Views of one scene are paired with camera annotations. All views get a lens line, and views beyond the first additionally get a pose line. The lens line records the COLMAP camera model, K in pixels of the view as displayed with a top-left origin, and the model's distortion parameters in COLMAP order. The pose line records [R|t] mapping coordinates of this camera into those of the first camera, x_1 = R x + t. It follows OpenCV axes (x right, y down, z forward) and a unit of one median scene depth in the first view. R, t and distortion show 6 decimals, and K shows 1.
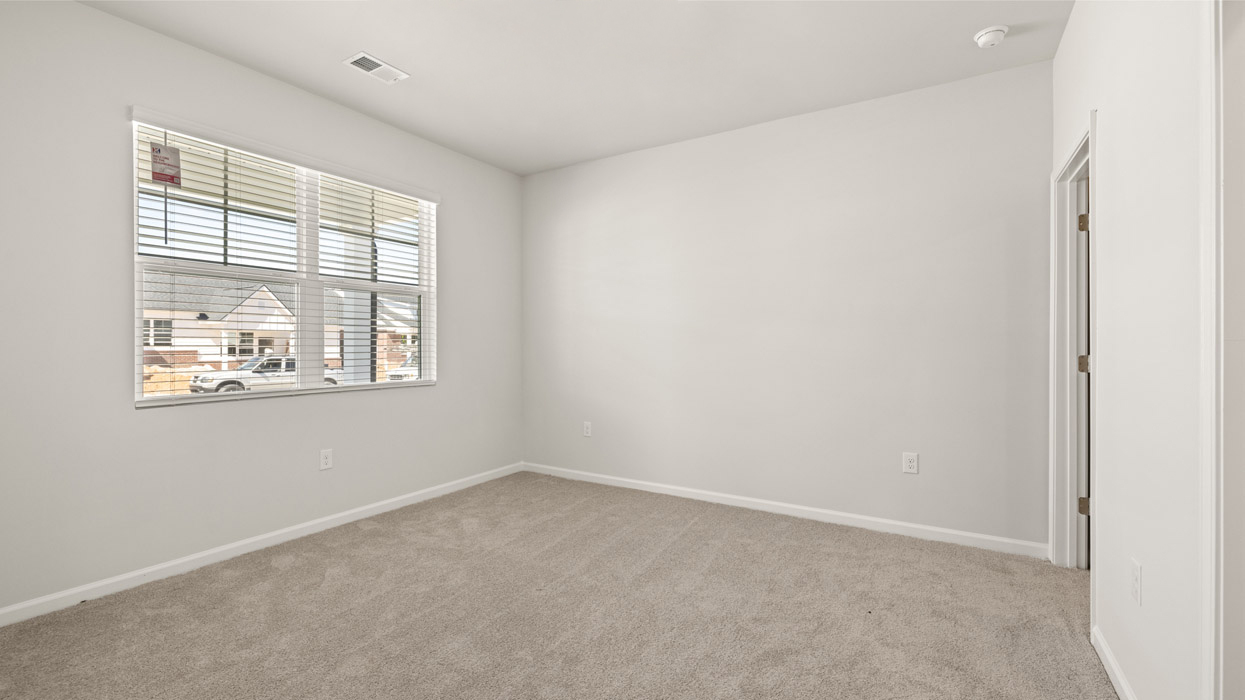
lens RADIAL K [[523.7, 0, 617.2], [0, 523.7, 350.8], [0, 0, 1]] dist [0.000938, -0.000139]
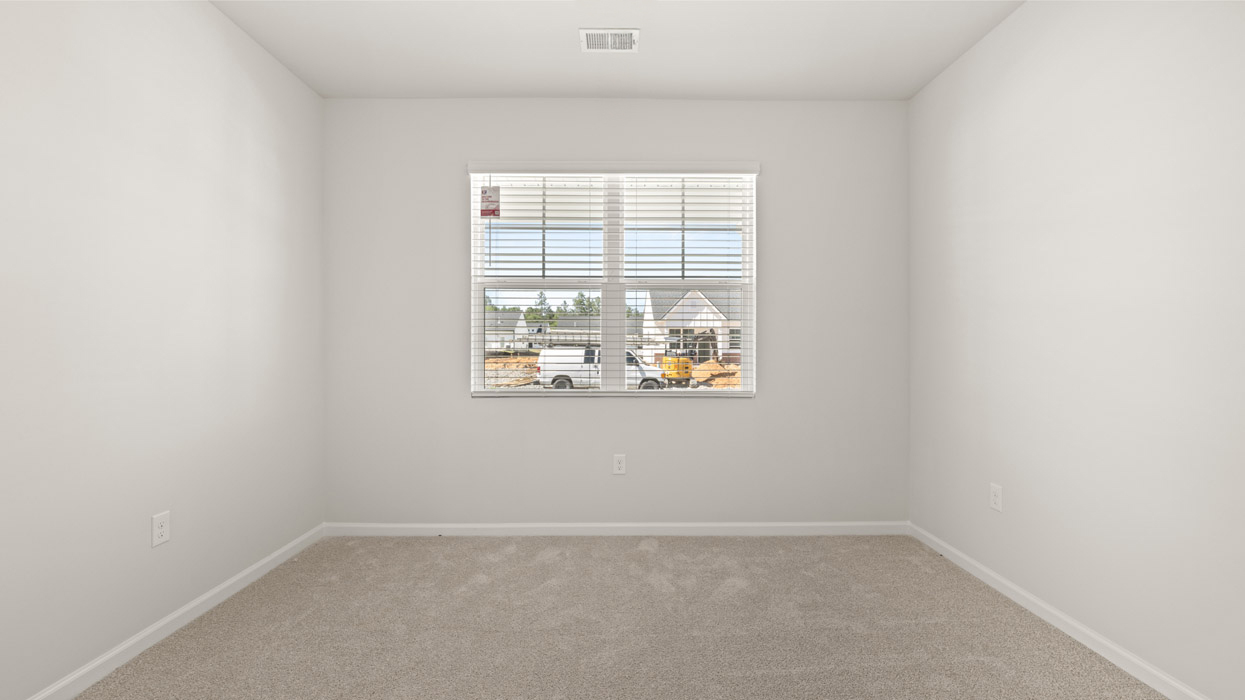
lens RADIAL K [[523.7, 0, 617.2], [0, 523.7, 350.8], [0, 0, 1]] dist [0.000938, -0.000139]
pose [[0.537198, 0.008492, -0.843413, 0.286176], [-0.011415, 0.999931, 0.002797, -0.009265], [0.843379, 0.008125, 0.537258, 0.493610]]
